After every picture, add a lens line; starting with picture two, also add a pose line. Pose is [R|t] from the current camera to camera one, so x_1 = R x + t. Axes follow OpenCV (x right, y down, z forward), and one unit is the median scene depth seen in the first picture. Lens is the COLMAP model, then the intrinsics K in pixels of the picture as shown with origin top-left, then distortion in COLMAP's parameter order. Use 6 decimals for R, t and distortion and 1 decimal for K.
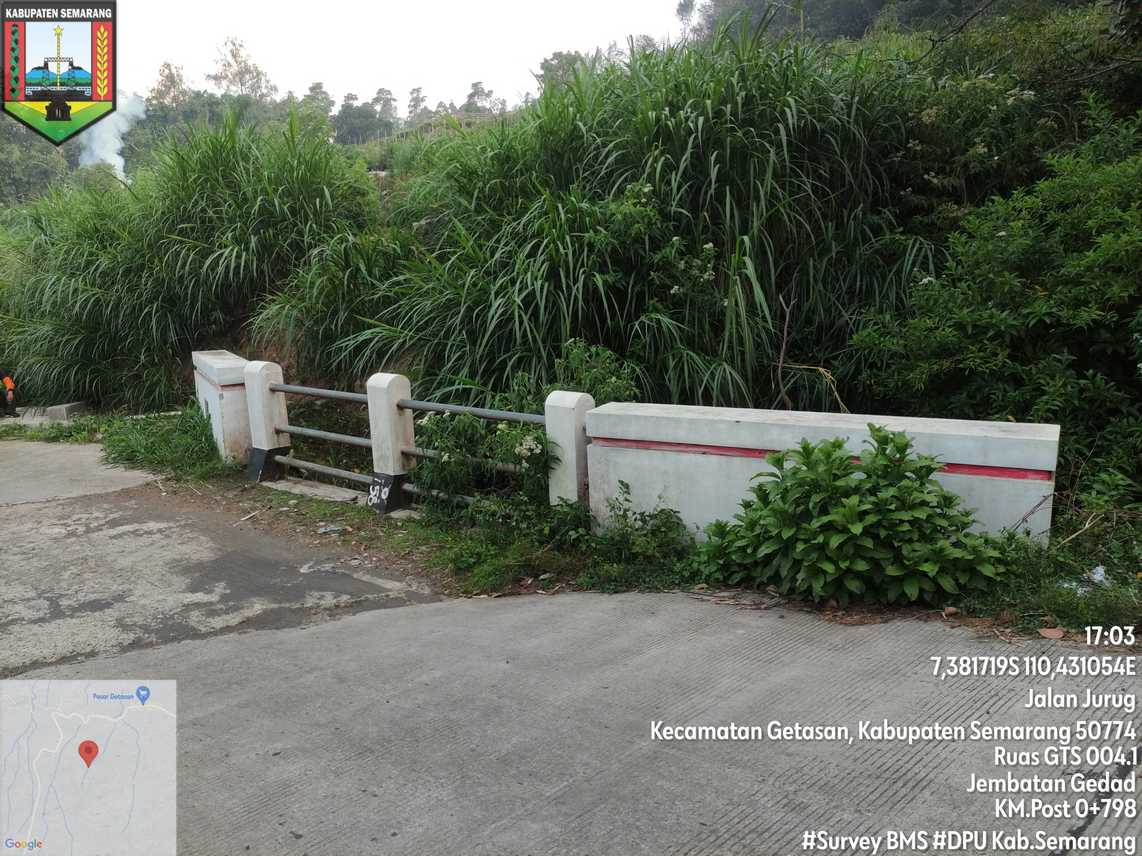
lens RADIAL K [[832.2, 0, 568.3], [0, 832.2, 429.1], [0, 0, 1]] dist [0.055407, -0.060335]
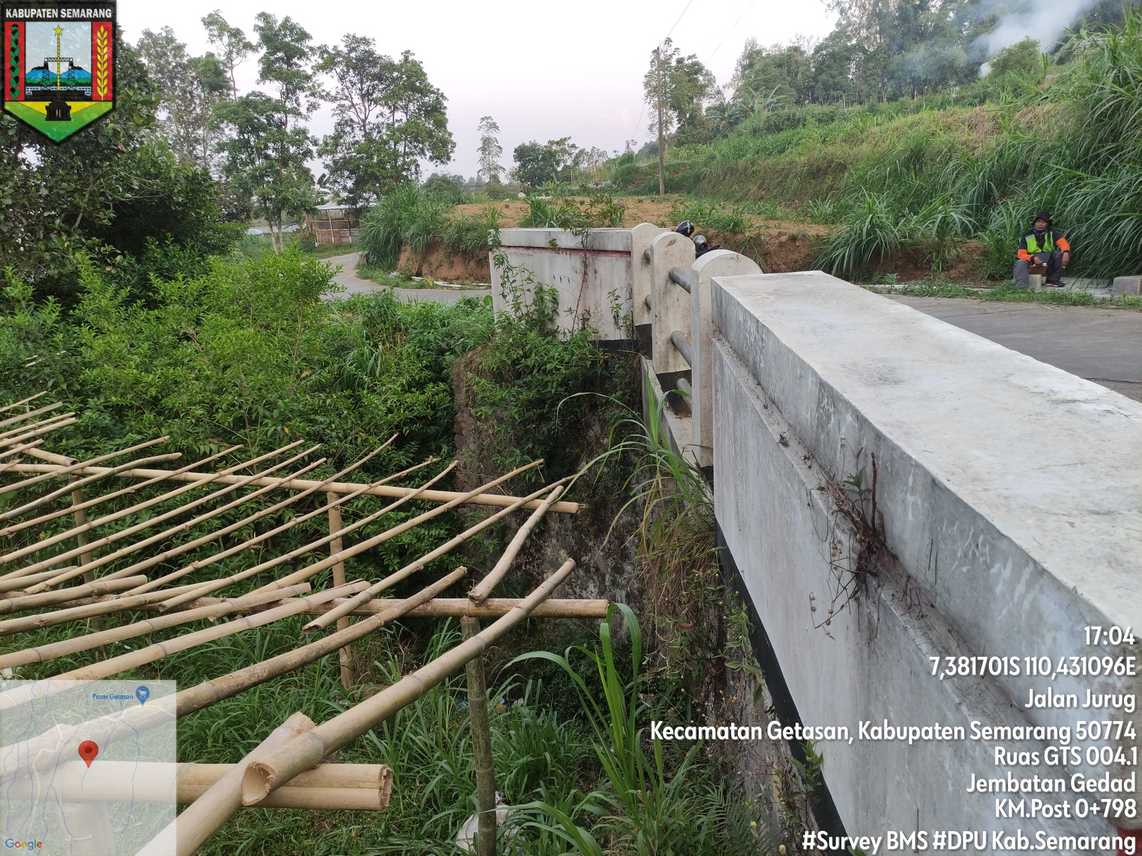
lens RADIAL K [[838.6, 0, 571.0], [0, 838.6, 428.0], [0, 0, 1]] dist [0.050959, -0.068009]
pose [[0.613935, 0.220309, -0.757989, -0.397402], [-0.136847, 0.975428, 0.172667, 0.064037], [0.777404, -0.002278, 0.628998, 0.110615]]
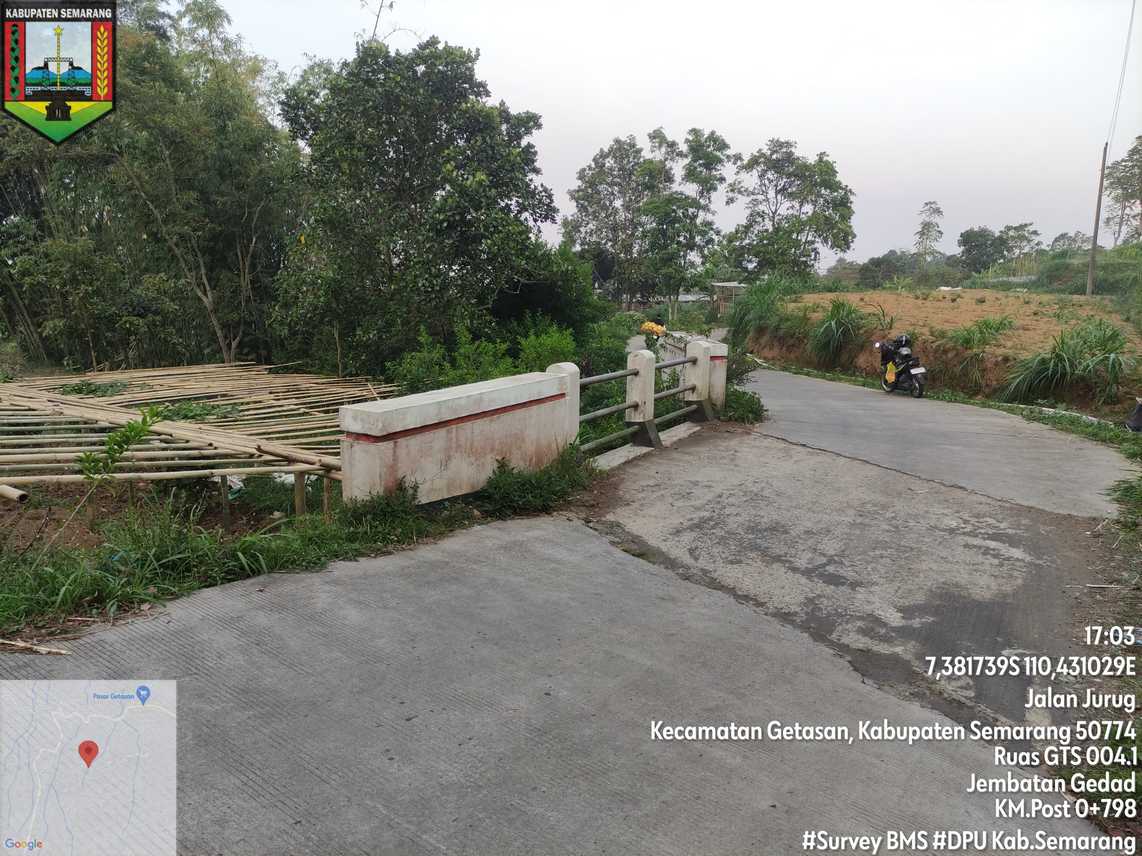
lens RADIAL K [[832.2, 0, 568.3], [0, 832.2, 429.1], [0, 0, 1]] dist [0.055407, -0.060335]
pose [[0.139229, 0.224698, -0.964431, 0.224722], [-0.225397, 0.955543, 0.190088, -0.059453], [0.964267, 0.190914, 0.183685, 0.241516]]
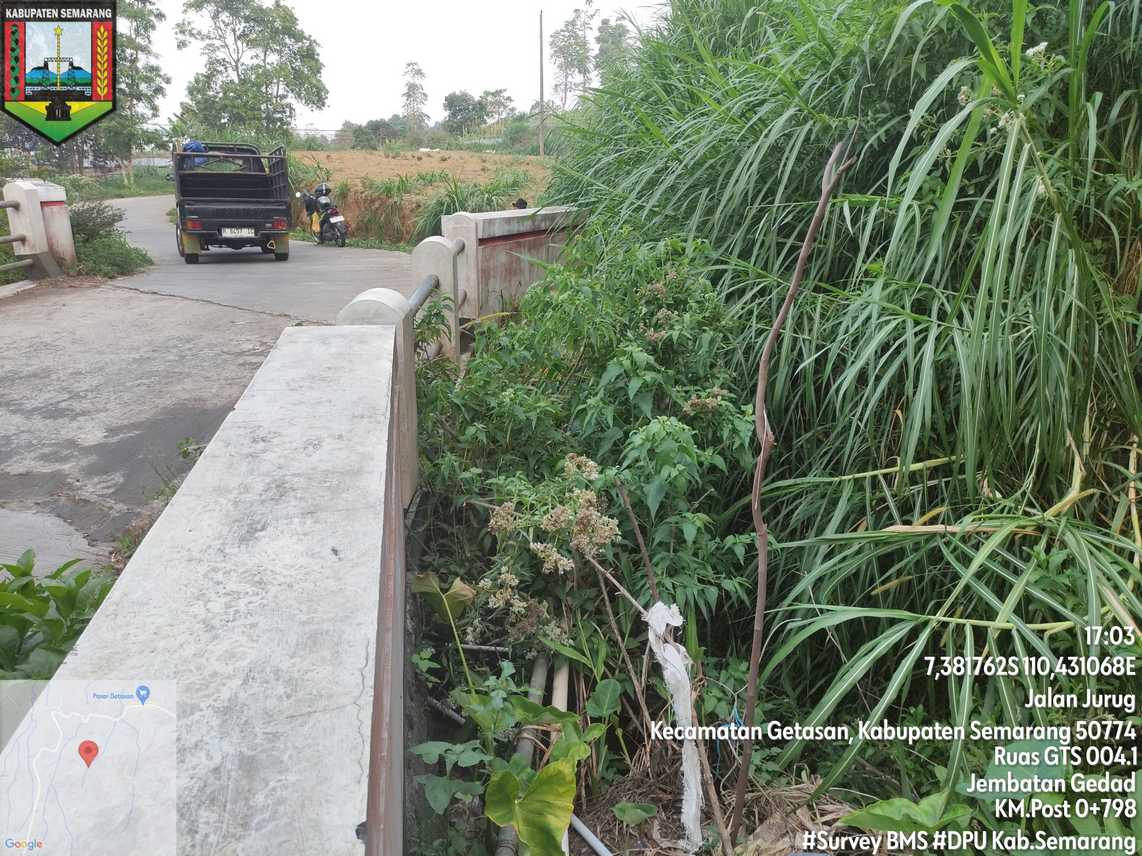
lens RADIAL K [[832.2, 0, 568.3], [0, 832.2, 429.1], [0, 0, 1]] dist [0.055407, -0.060335]
pose [[0.634367, 0.295810, -0.714196, 0.319667], [-0.201510, 0.955225, 0.216655, -0.066081], [0.746306, 0.006479, 0.665571, 0.439350]]
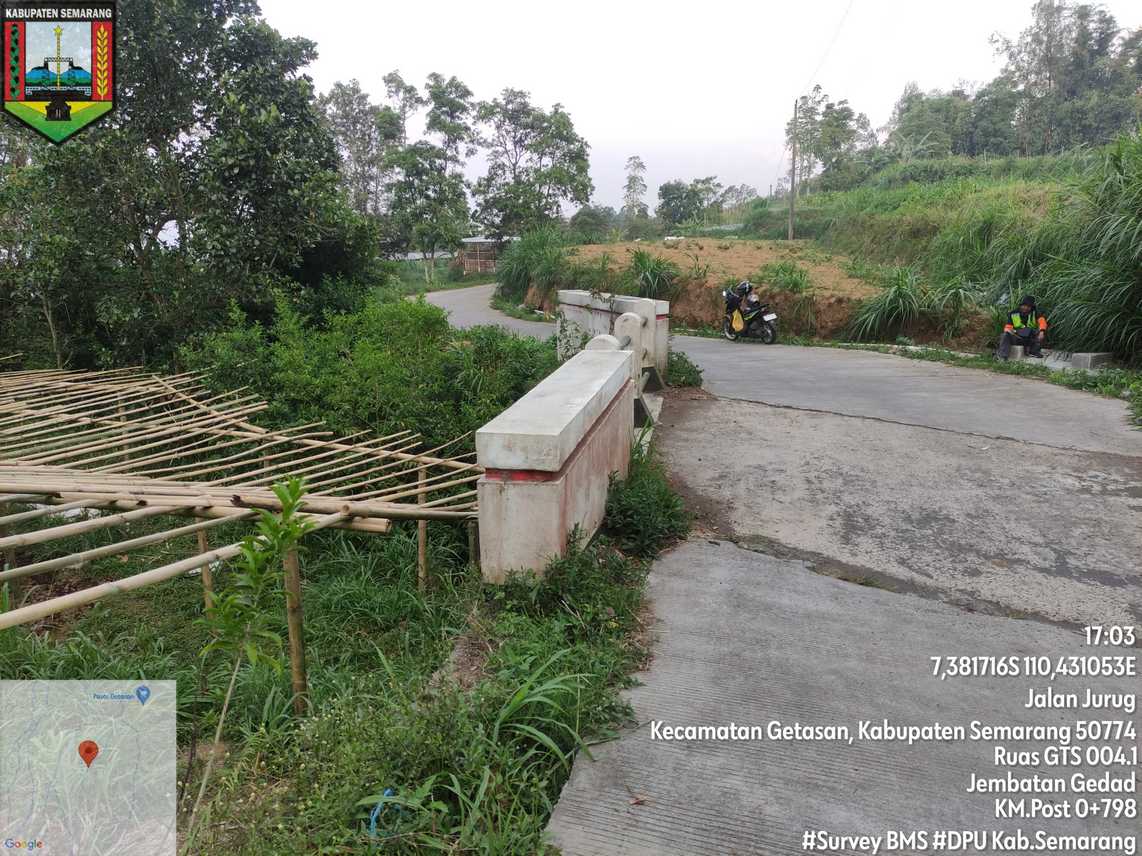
lens RADIAL K [[832.2, 0, 568.3], [0, 832.2, 429.1], [0, 0, 1]] dist [0.055407, -0.060335]
pose [[0.465524, 0.238480, -0.852299, -0.052138], [-0.188220, 0.967660, 0.167953, 0.007187], [0.864789, 0.082234, 0.495356, 0.026317]]
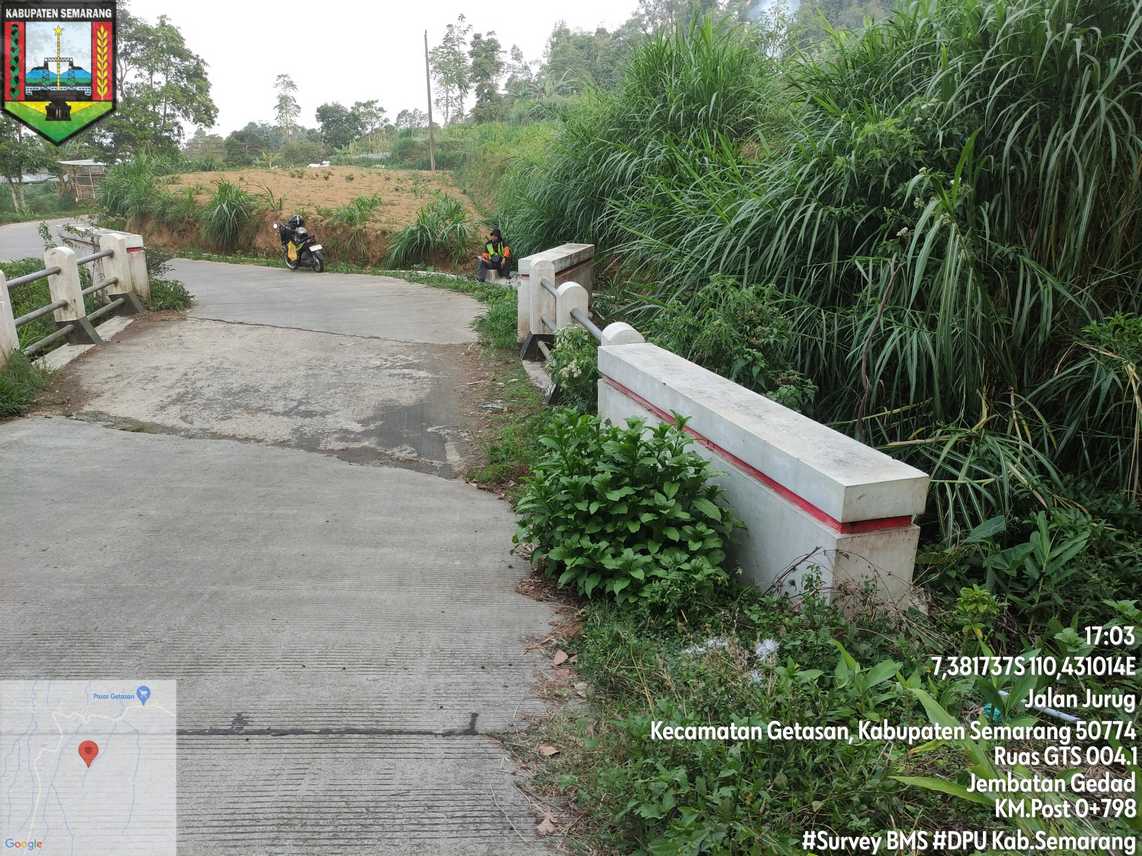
lens RADIAL K [[832.2, 0, 568.3], [0, 832.2, 429.1], [0, 0, 1]] dist [0.055407, -0.060335]
pose [[0.744942, 0.252119, -0.617655, 0.376738], [-0.175594, 0.967294, 0.183057, -0.059868], [0.643606, -0.027910, 0.764848, 0.105756]]
